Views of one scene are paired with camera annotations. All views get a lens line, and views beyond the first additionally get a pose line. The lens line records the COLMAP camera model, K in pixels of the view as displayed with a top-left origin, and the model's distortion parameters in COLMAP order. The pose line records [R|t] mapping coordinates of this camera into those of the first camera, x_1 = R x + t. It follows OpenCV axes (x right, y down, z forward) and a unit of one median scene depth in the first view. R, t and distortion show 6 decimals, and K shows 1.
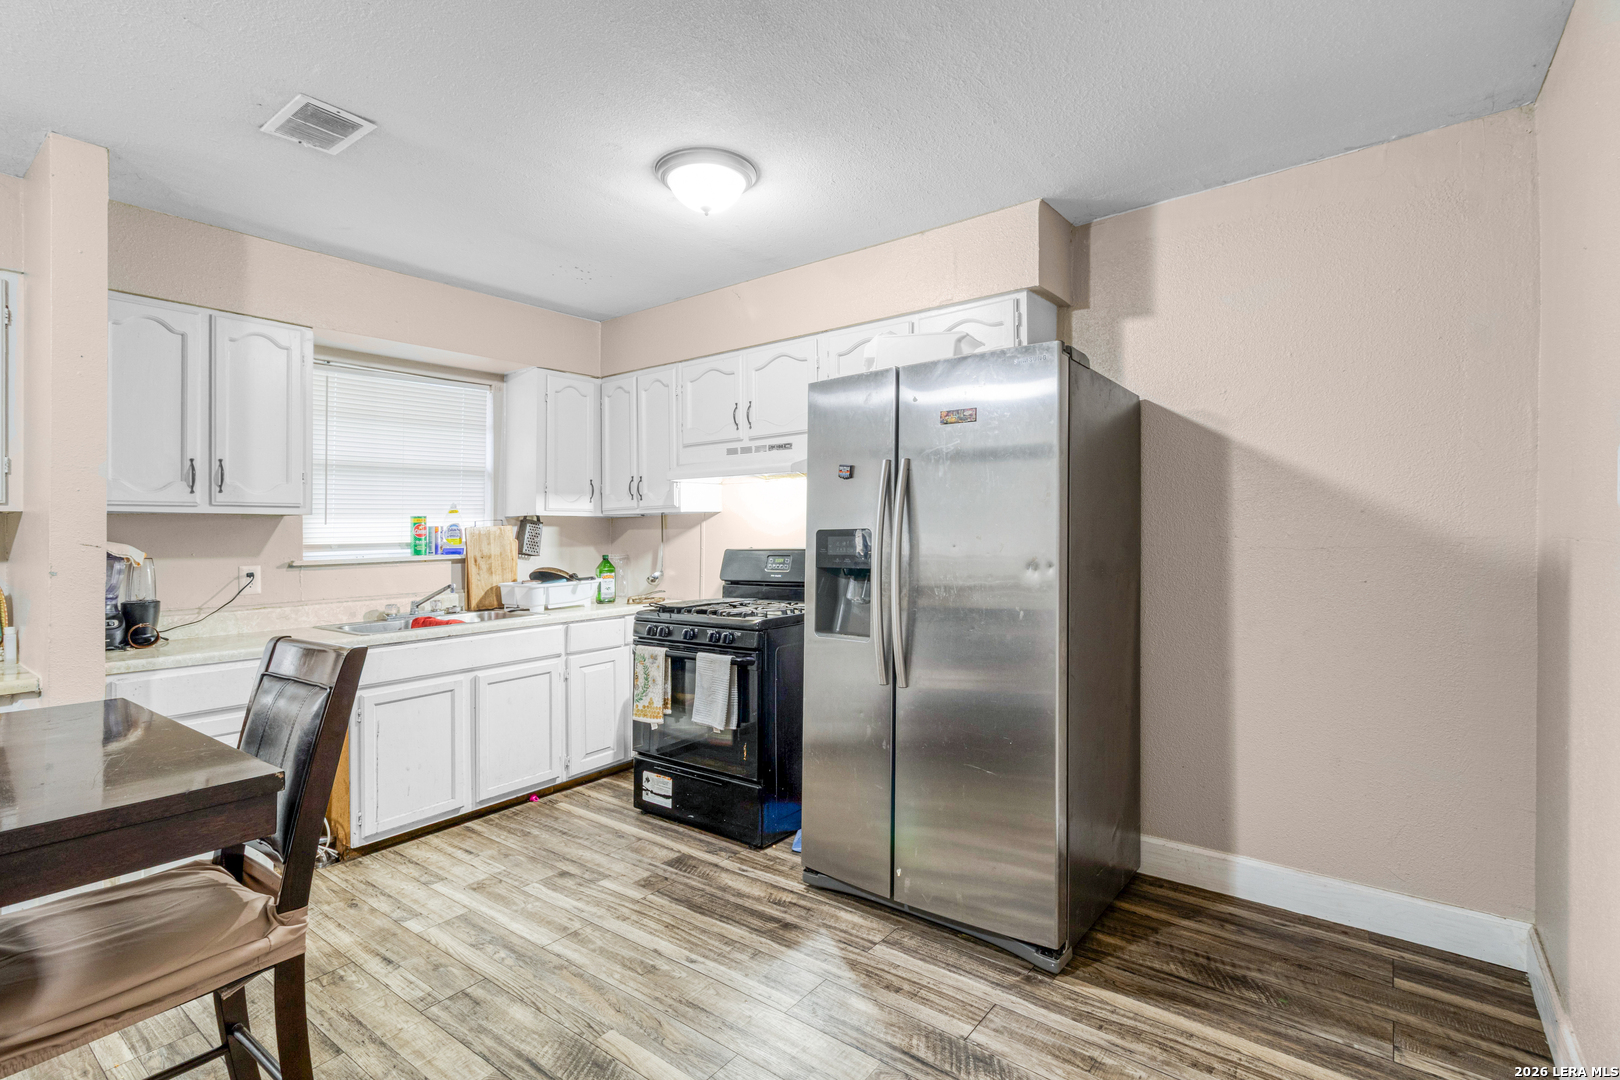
lens RADIAL K [[778.9, 0, 803.1], [0, 778.9, 539.0], [0, 0, 1]] dist [0.005750, 0.000692]
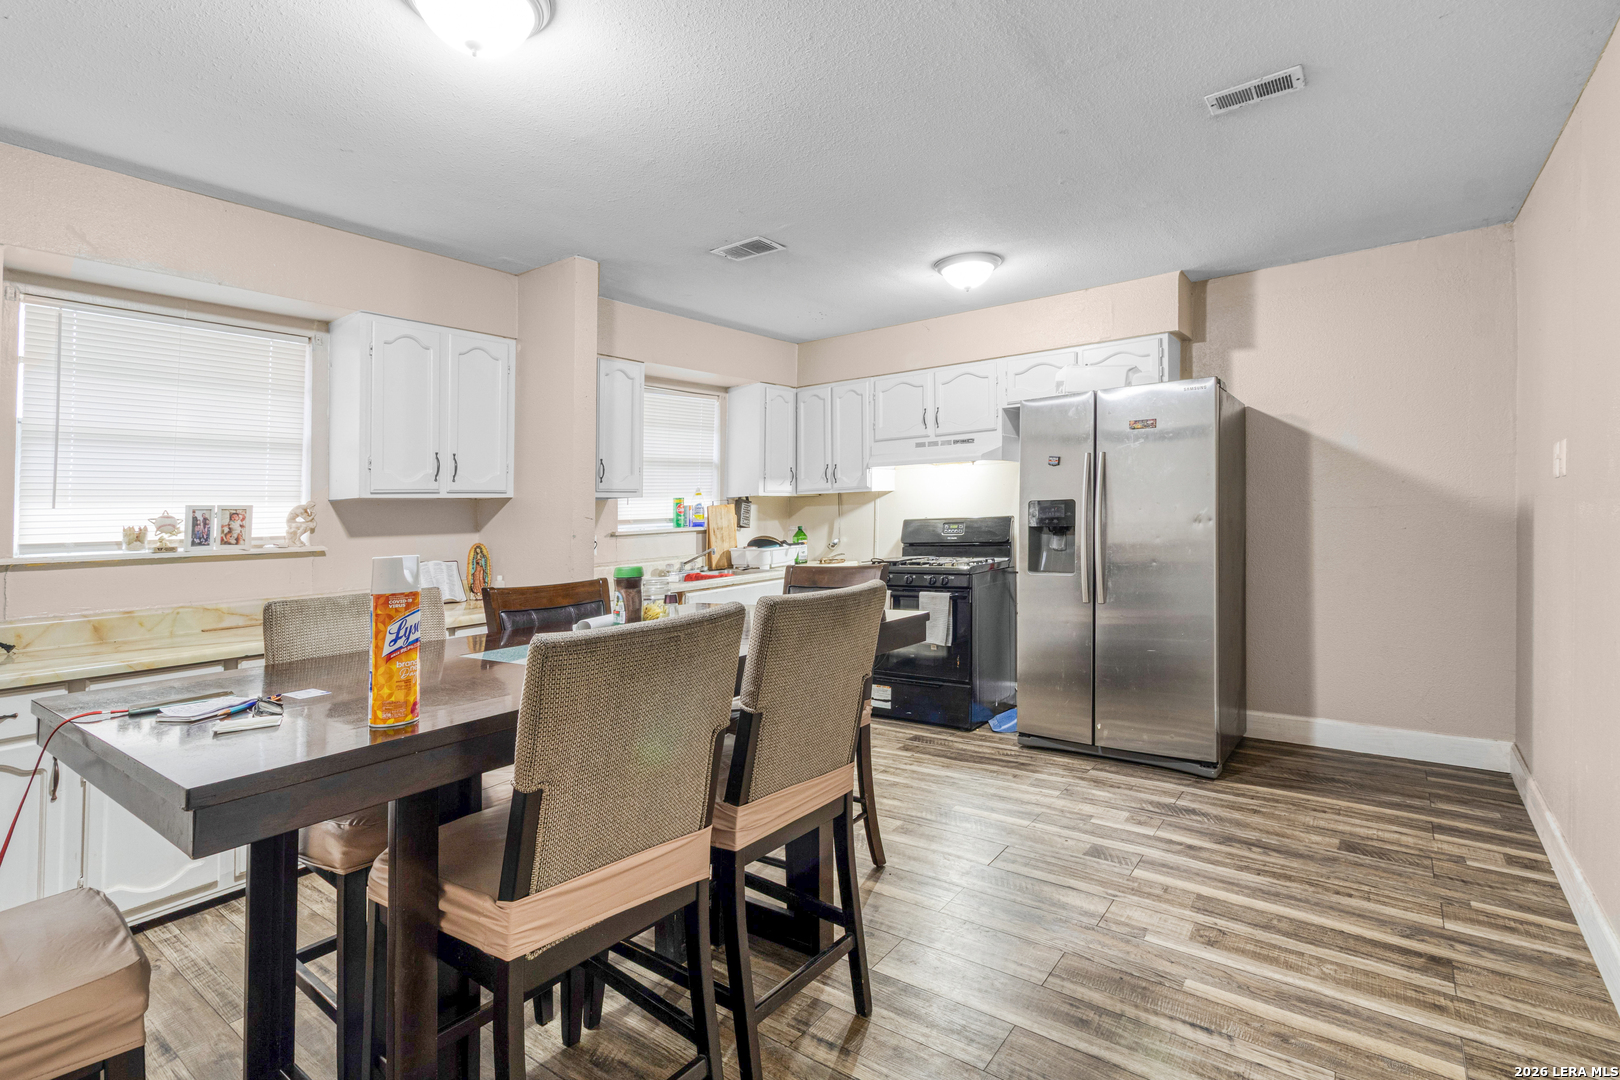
lens RADIAL K [[778.9, 0, 814.6], [0, 778.9, 532.0], [0, 0, 1]] dist [0.005750, 0.000692]
pose [[0.999777, -0.017848, 0.011245, -0.388316], [0.017657, 0.999702, 0.016881, 0.014163], [-0.011543, -0.016678, 0.999794, -0.440605]]
